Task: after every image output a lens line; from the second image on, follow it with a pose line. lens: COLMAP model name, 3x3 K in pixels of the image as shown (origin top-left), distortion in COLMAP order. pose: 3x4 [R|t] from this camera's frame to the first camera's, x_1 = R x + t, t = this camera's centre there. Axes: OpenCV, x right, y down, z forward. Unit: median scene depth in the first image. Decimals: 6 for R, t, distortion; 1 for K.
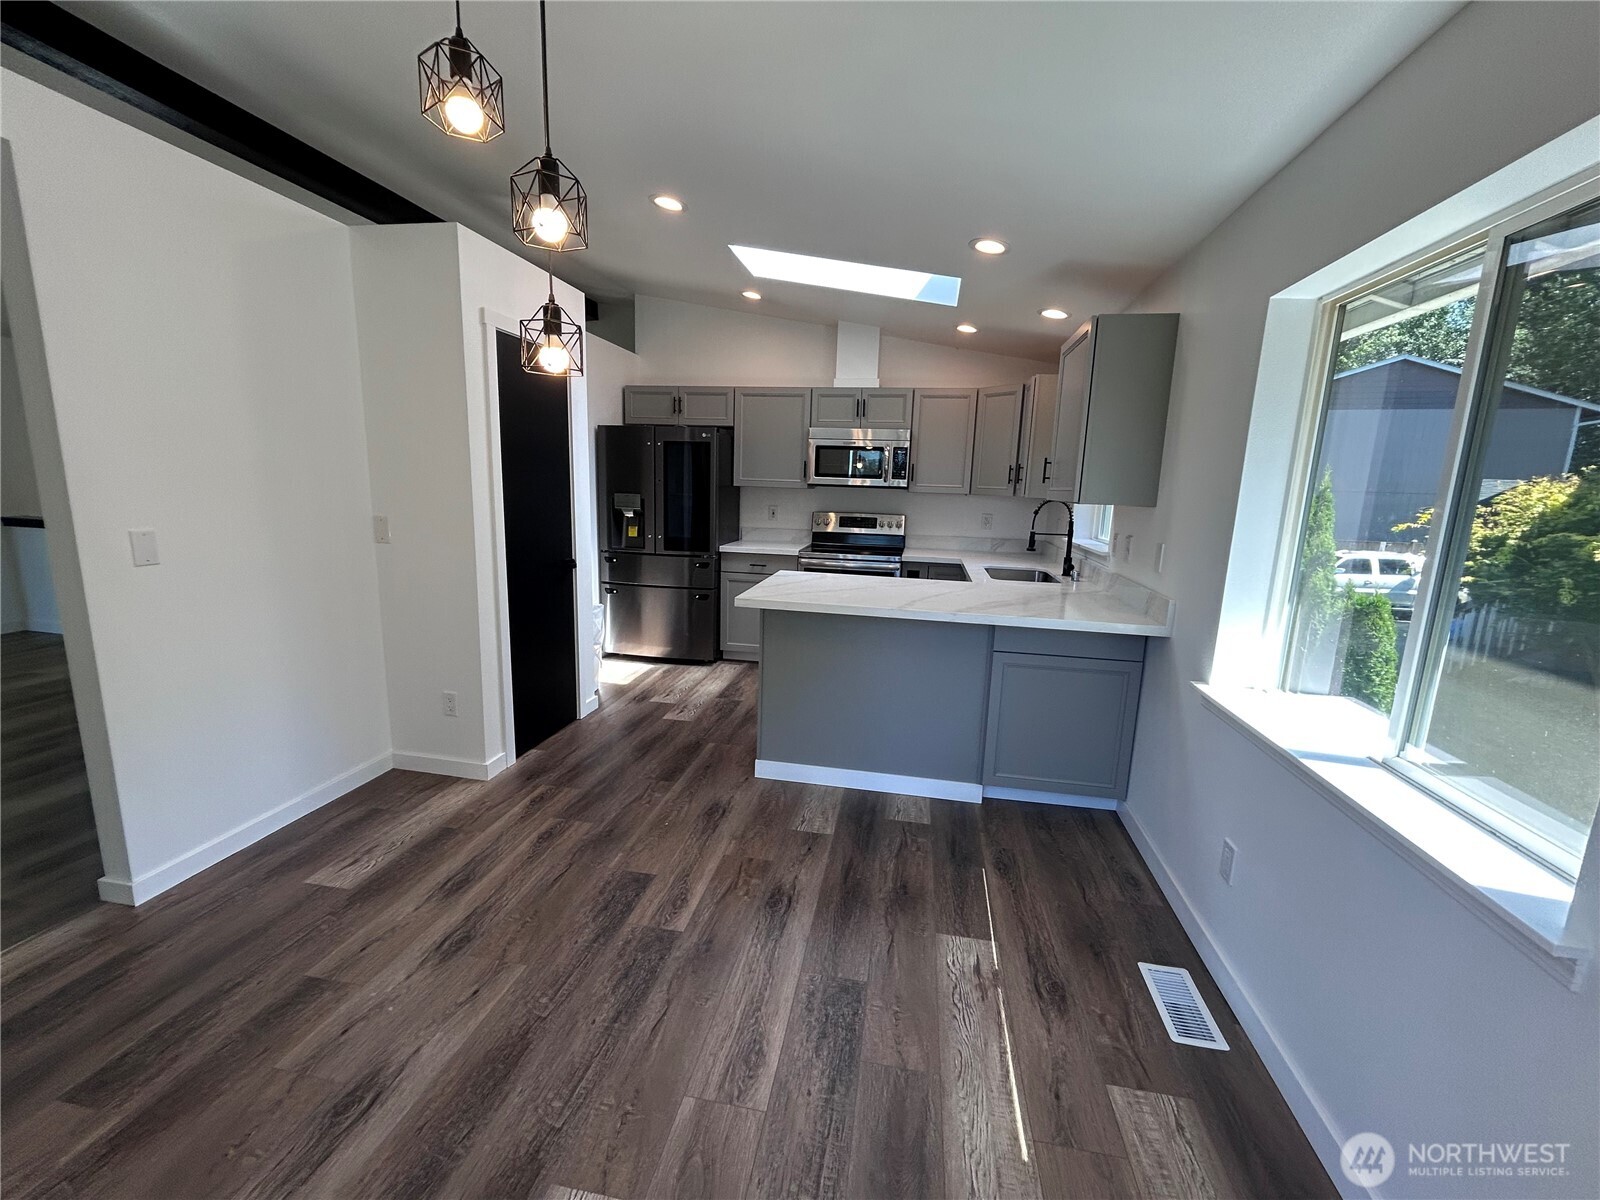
lens RADIAL K [[649.4, 0, 800.0], [0, 649.4, 600.0], [0, 0, 1]] dist [-0.001838, 0.001048]
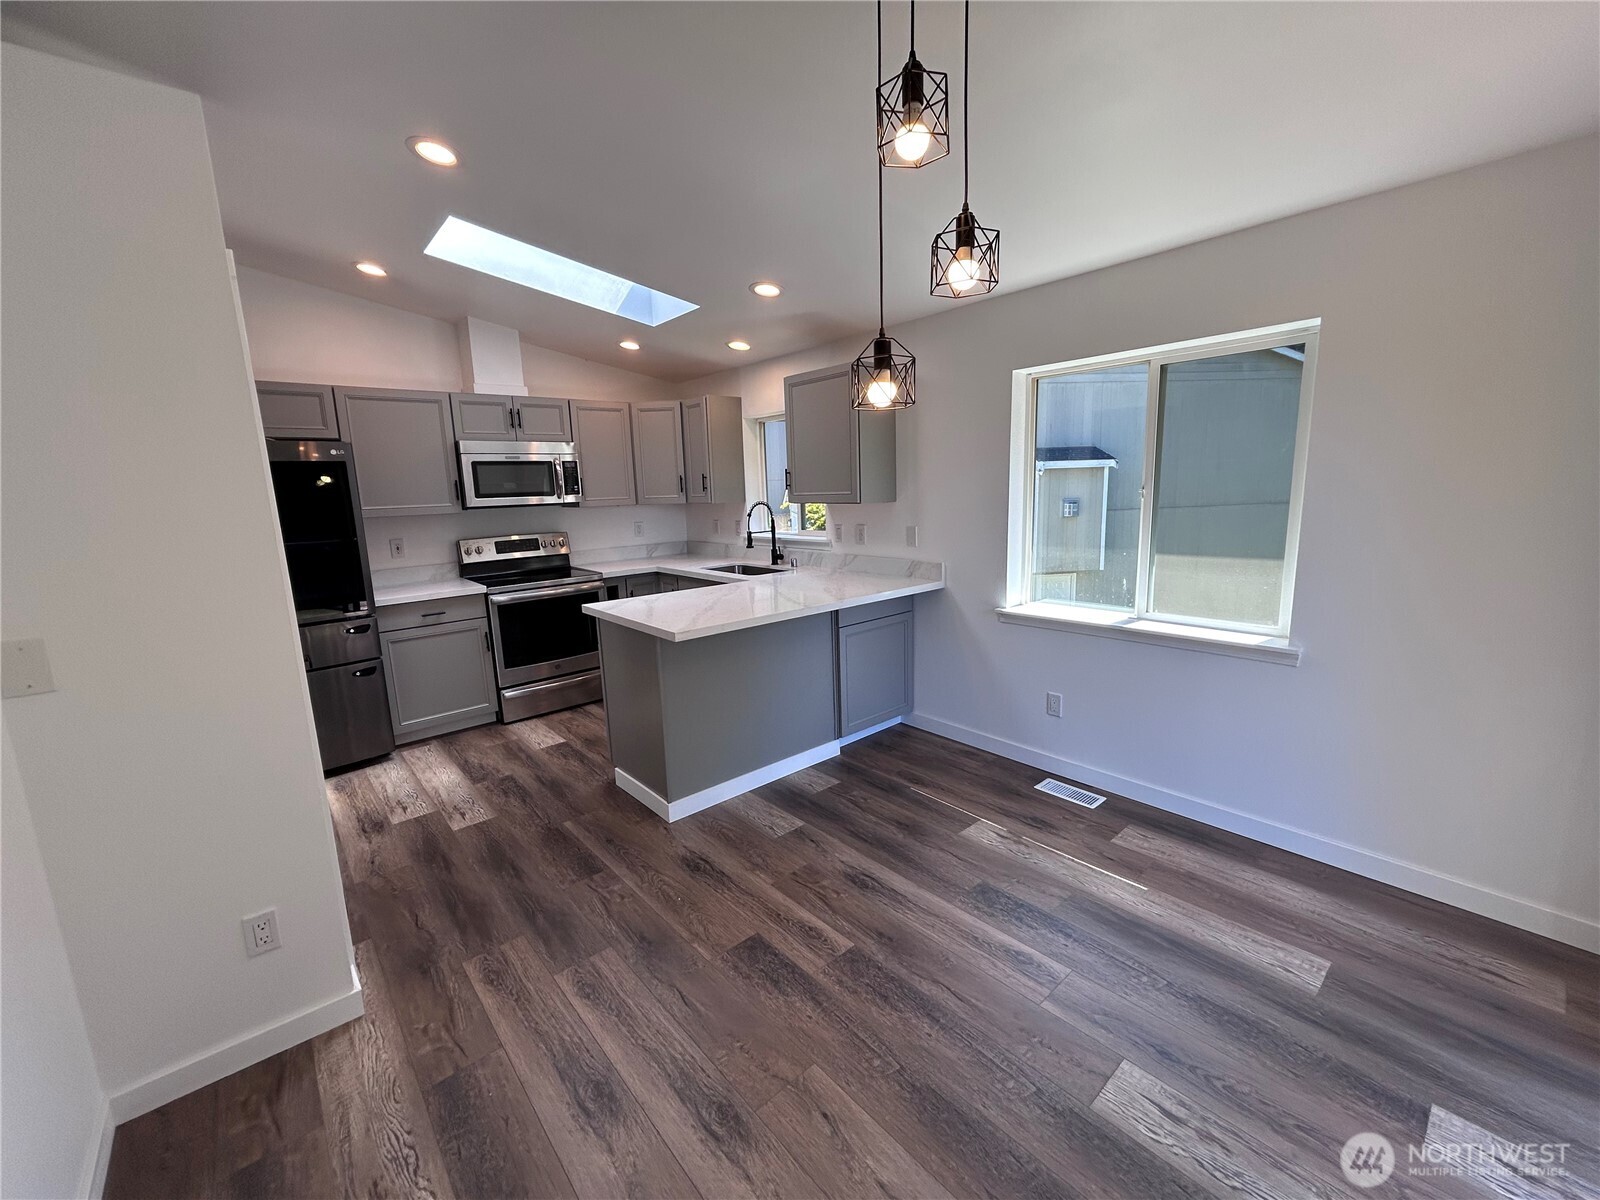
lens RADIAL K [[648.8, 0, 800.0], [0, 648.8, 600.0], [0, 0, 1]] dist [-0.000030, 0.000192]
pose [[0.624639, -0.189469, 0.757580, -0.600607], [0.191779, 0.977630, 0.086378, -0.083663], [-0.756999, 0.091333, 0.647002, 0.233311]]
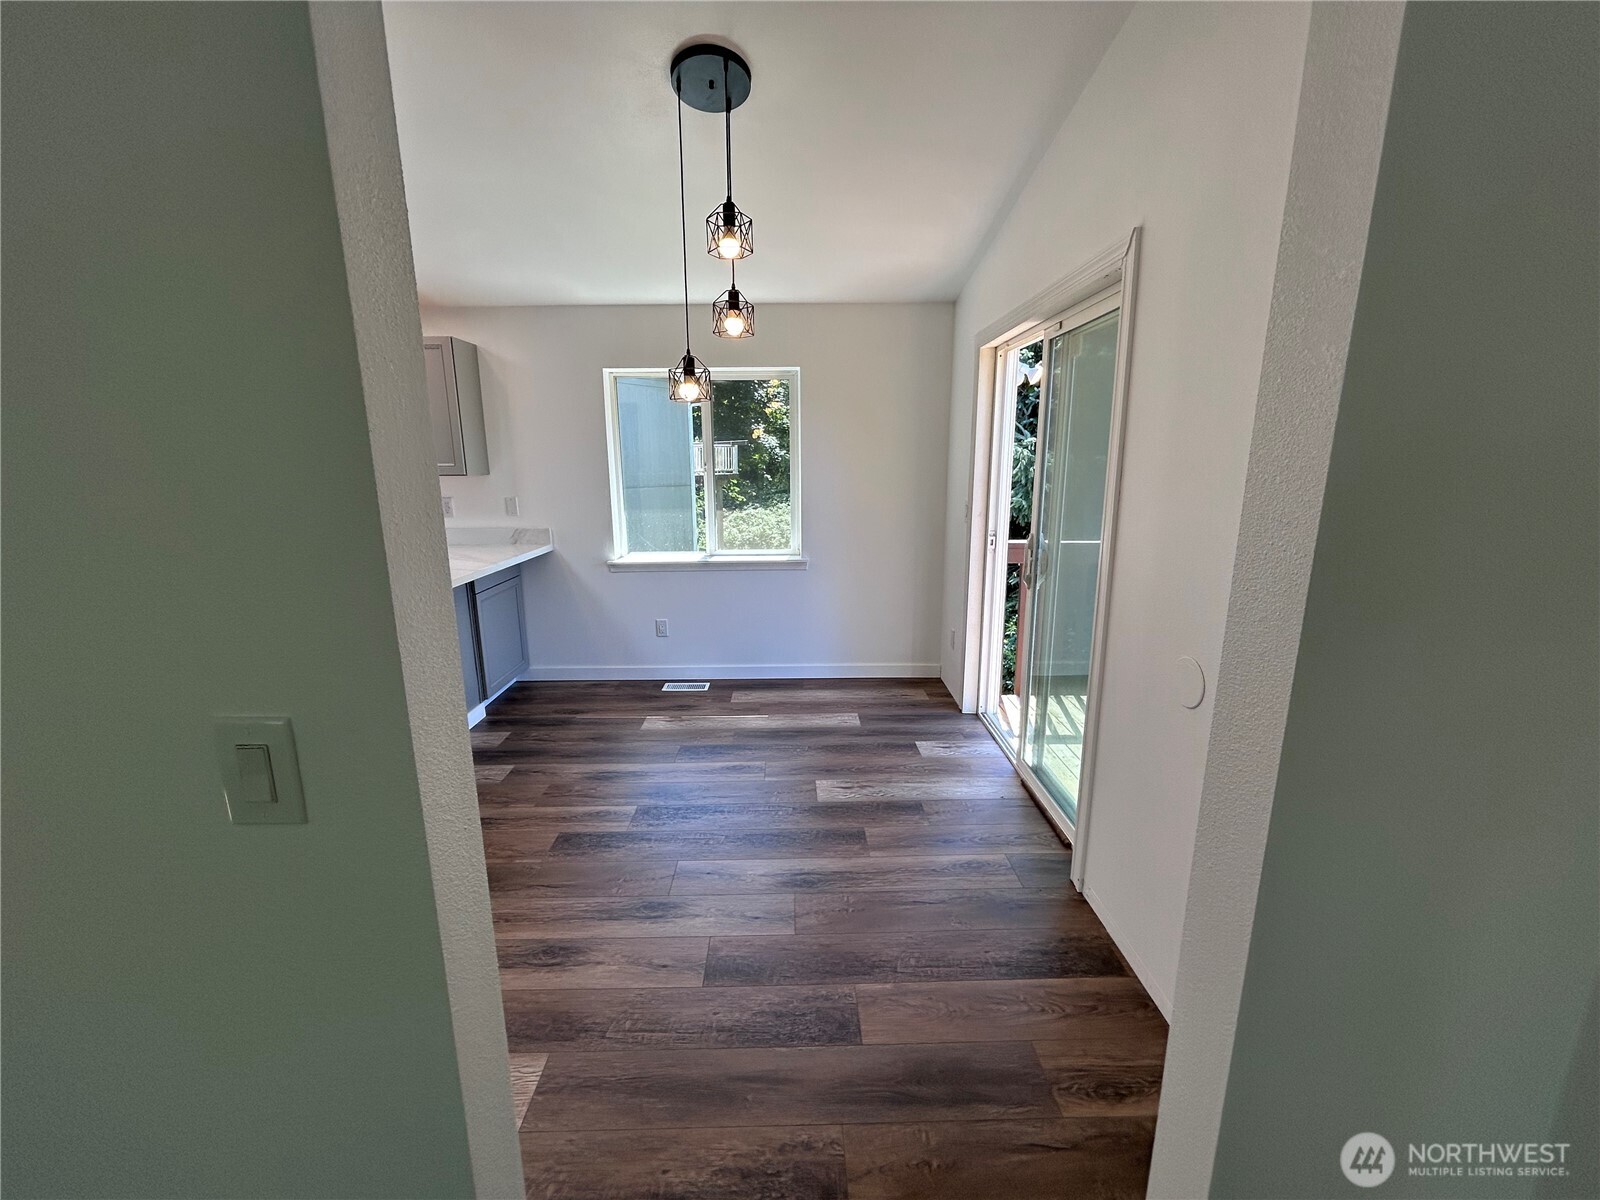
lens RADIAL K [[649.4, 0, 800.0], [0, 649.4, 600.0], [0, 0, 1]] dist [-0.001838, 0.001048]
pose [[-0.196170, -0.239973, 0.950753, -0.943349], [0.175156, 0.945422, 0.274768, -0.135213], [-0.964799, 0.220431, -0.143431, 0.512761]]
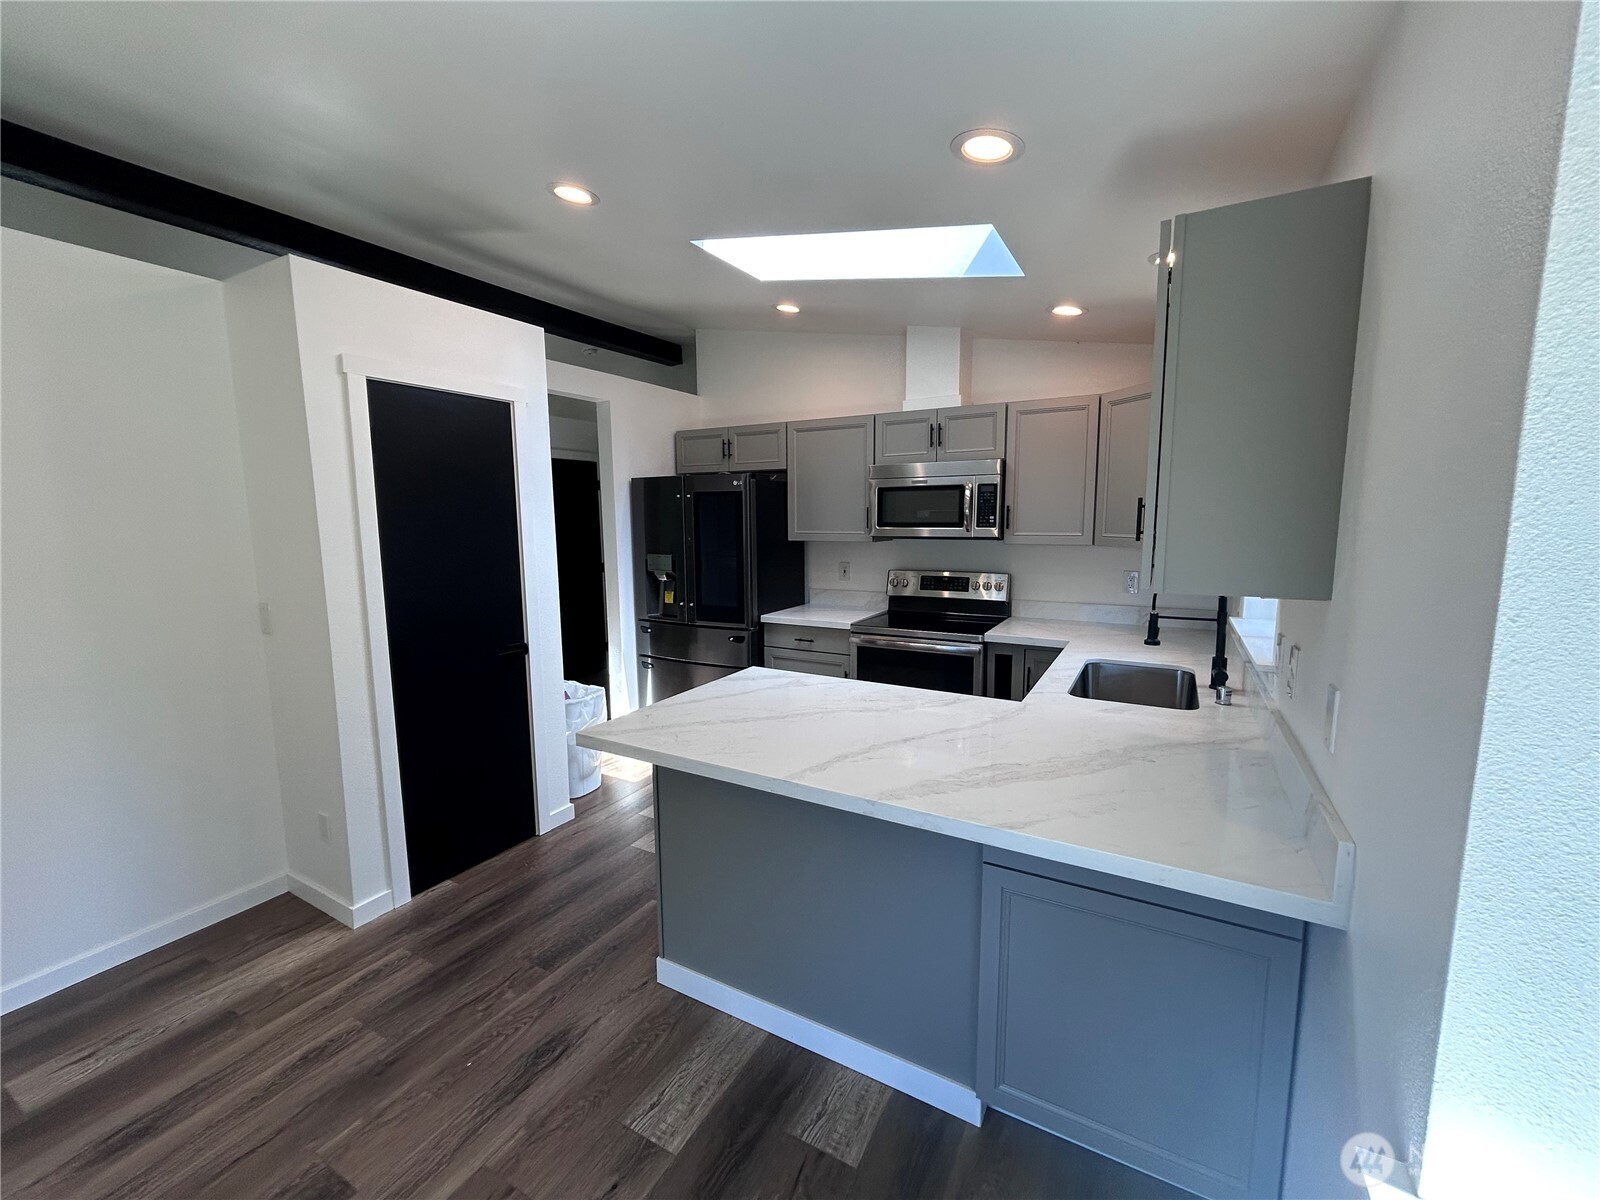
lens RADIAL K [[649.4, 0, 800.0], [0, 649.4, 600.0], [0, 0, 1]] dist [-0.001838, 0.001048]
pose [[0.945956, 0.003047, -0.324280, 0.296118], [-0.020328, 0.998547, -0.049916, -0.099089], [0.323657, 0.053810, 0.944643, 0.384055]]
